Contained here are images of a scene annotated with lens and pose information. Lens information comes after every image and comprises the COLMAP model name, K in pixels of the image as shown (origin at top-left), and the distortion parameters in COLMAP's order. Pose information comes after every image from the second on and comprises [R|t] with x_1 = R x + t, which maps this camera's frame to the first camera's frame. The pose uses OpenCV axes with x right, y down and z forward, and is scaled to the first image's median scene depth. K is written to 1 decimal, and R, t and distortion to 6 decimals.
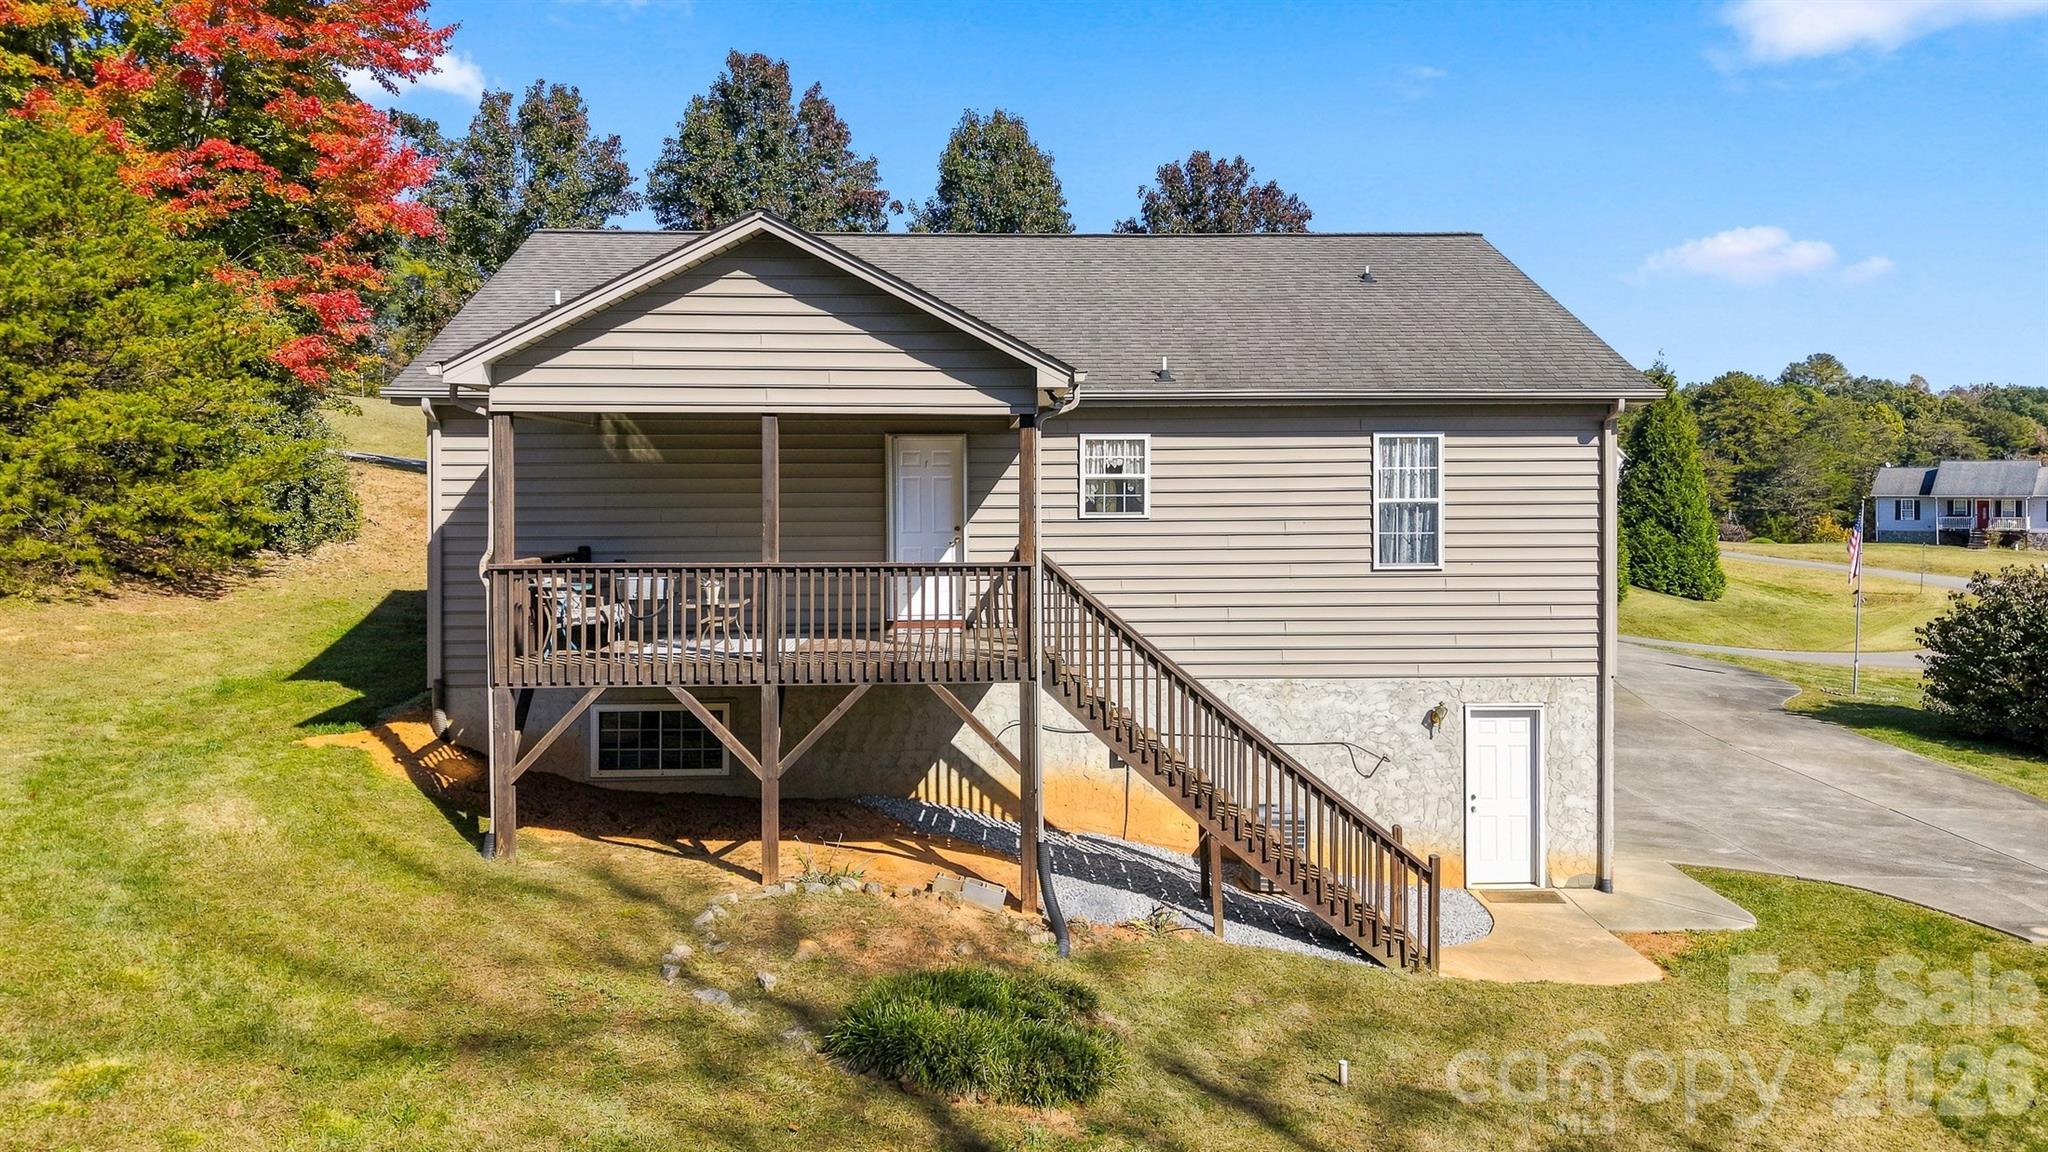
lens RADIAL K [[1446.8, 0, 1020.1], [0, 1446.8, 496.0], [0, 0, 1]] dist [0.081235, -0.126734]
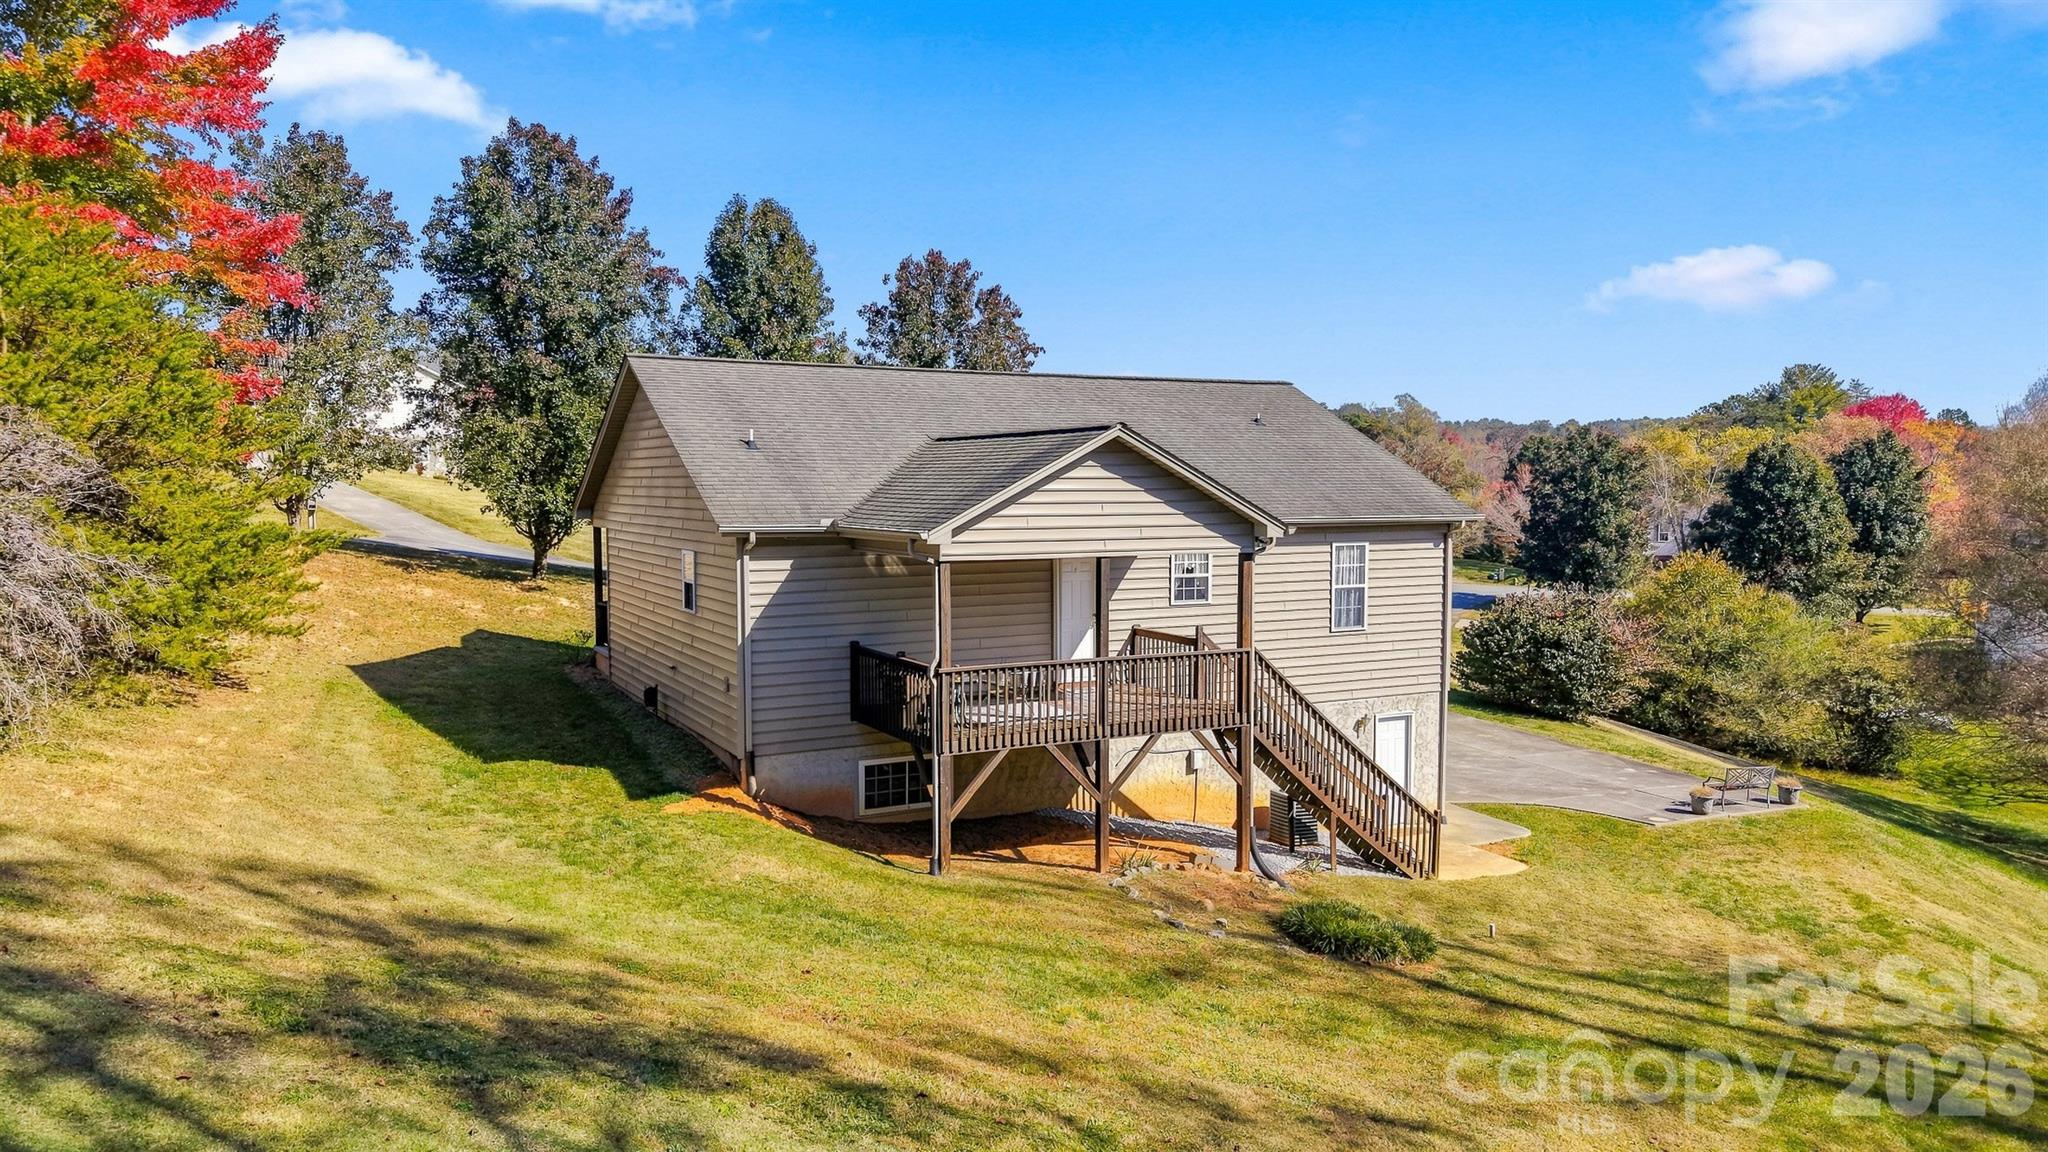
lens RADIAL K [[1432.6, 0, 1024.0], [0, 1432.6, 576.0], [0, 0, 1]] dist [0.032821, -0.000818]
pose [[0.897672, -0.026306, 0.439878, -0.723937], [-0.002645, 0.997877, 0.065073, -0.107692], [-0.440656, -0.059577, 0.895697, -0.213288]]
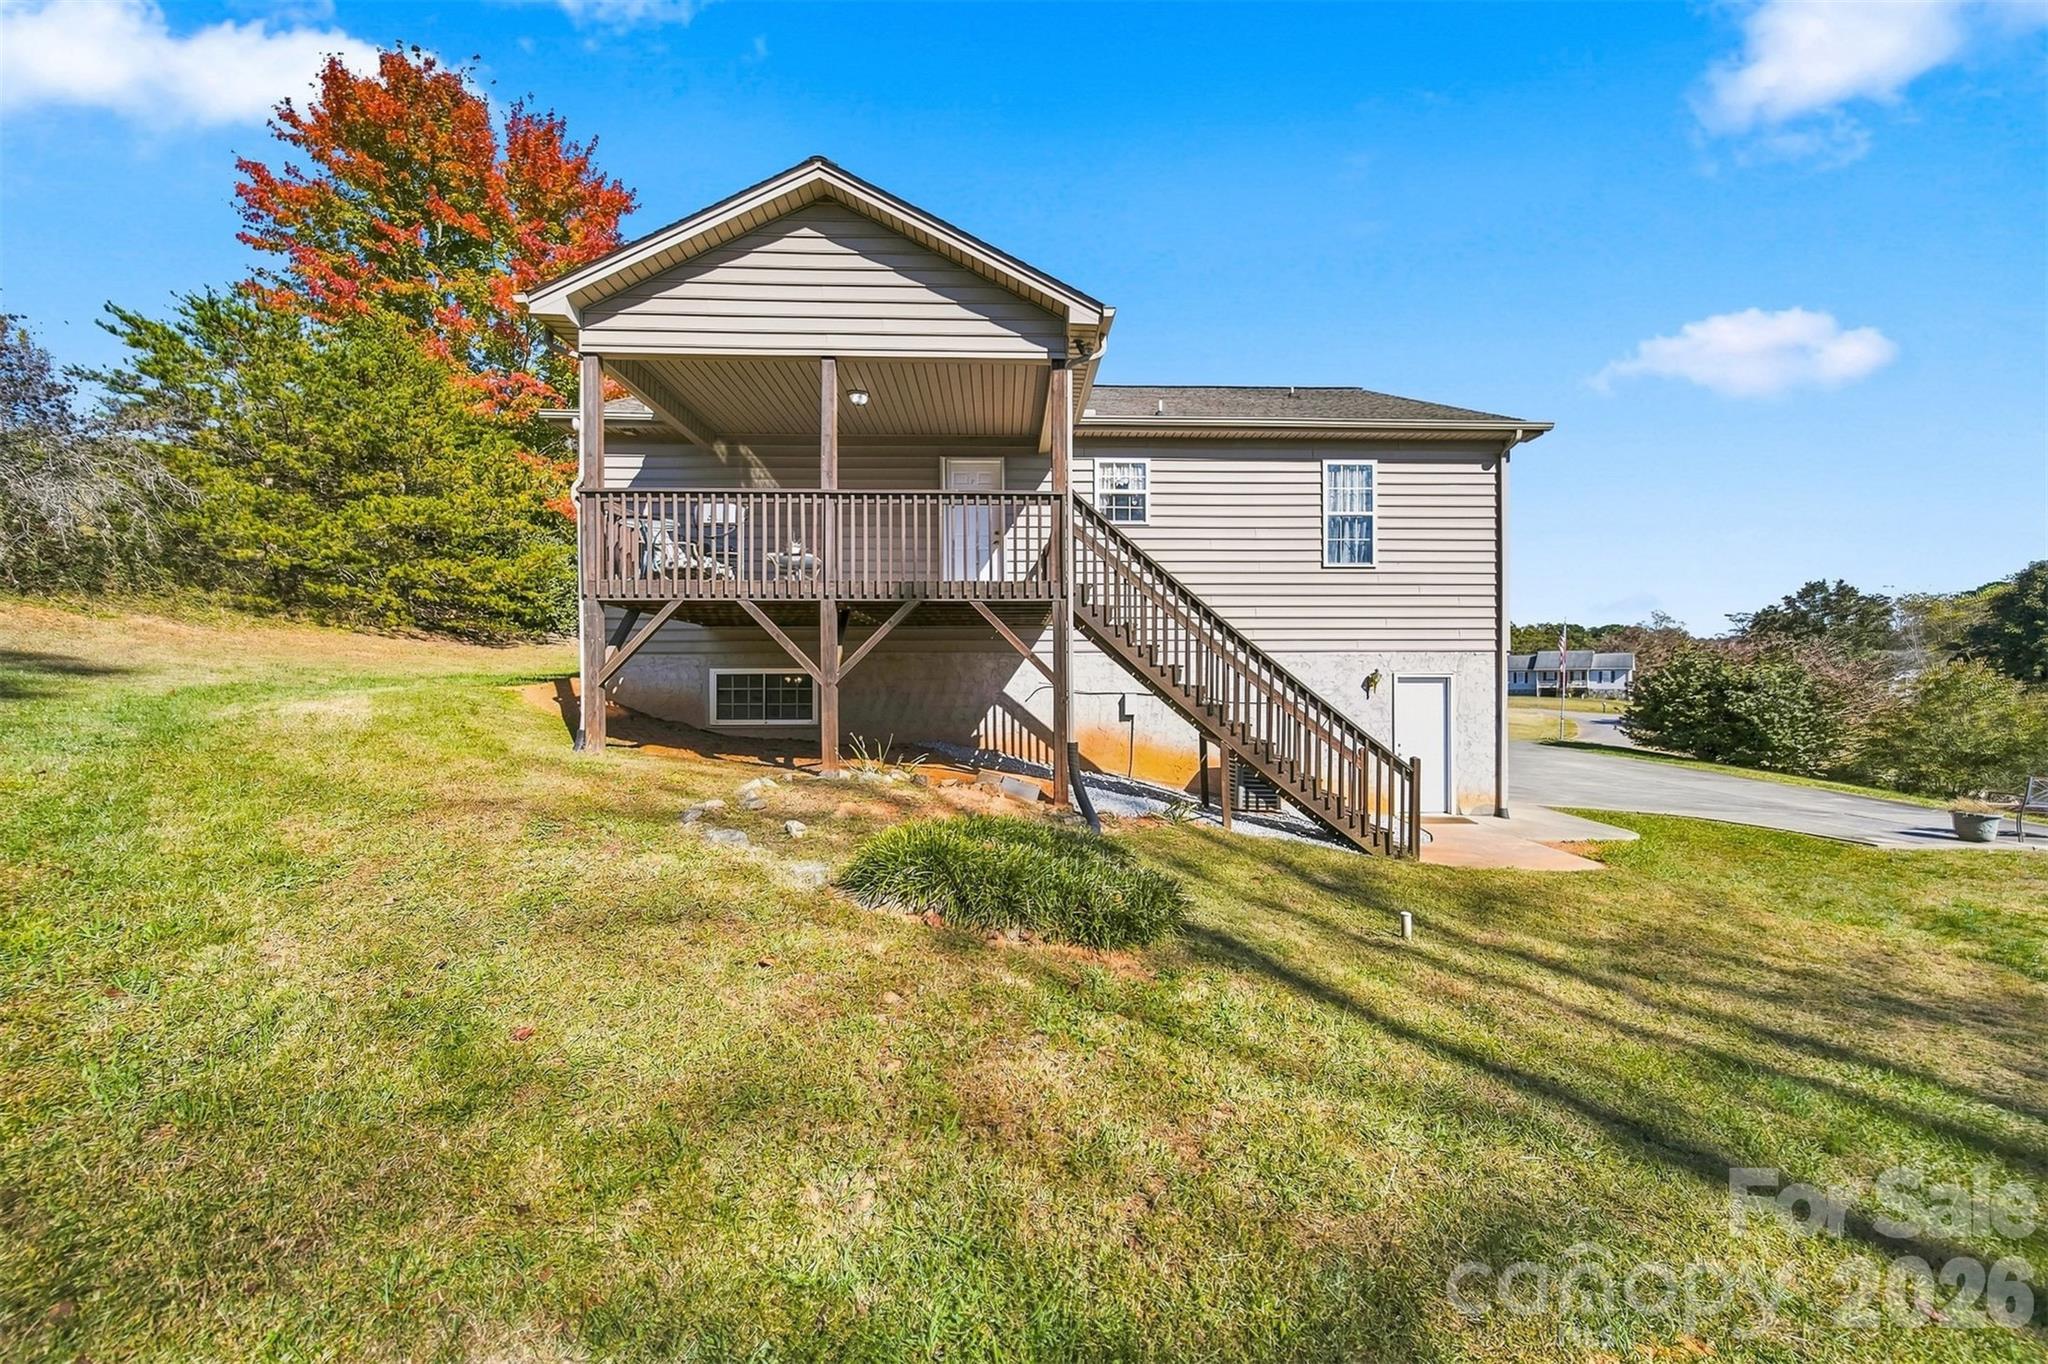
lens RADIAL K [[744.7, 0, 1030.2], [0, 744.7, 689.3], [0, 0, 1]] dist [-0.001143, -0.000084]
pose [[0.999997, 0.001034, -0.002320, -0.013142], [-0.001055, 0.999959, -0.008982, 0.166820], [0.002311, 0.008984, 0.999957, 0.351472]]
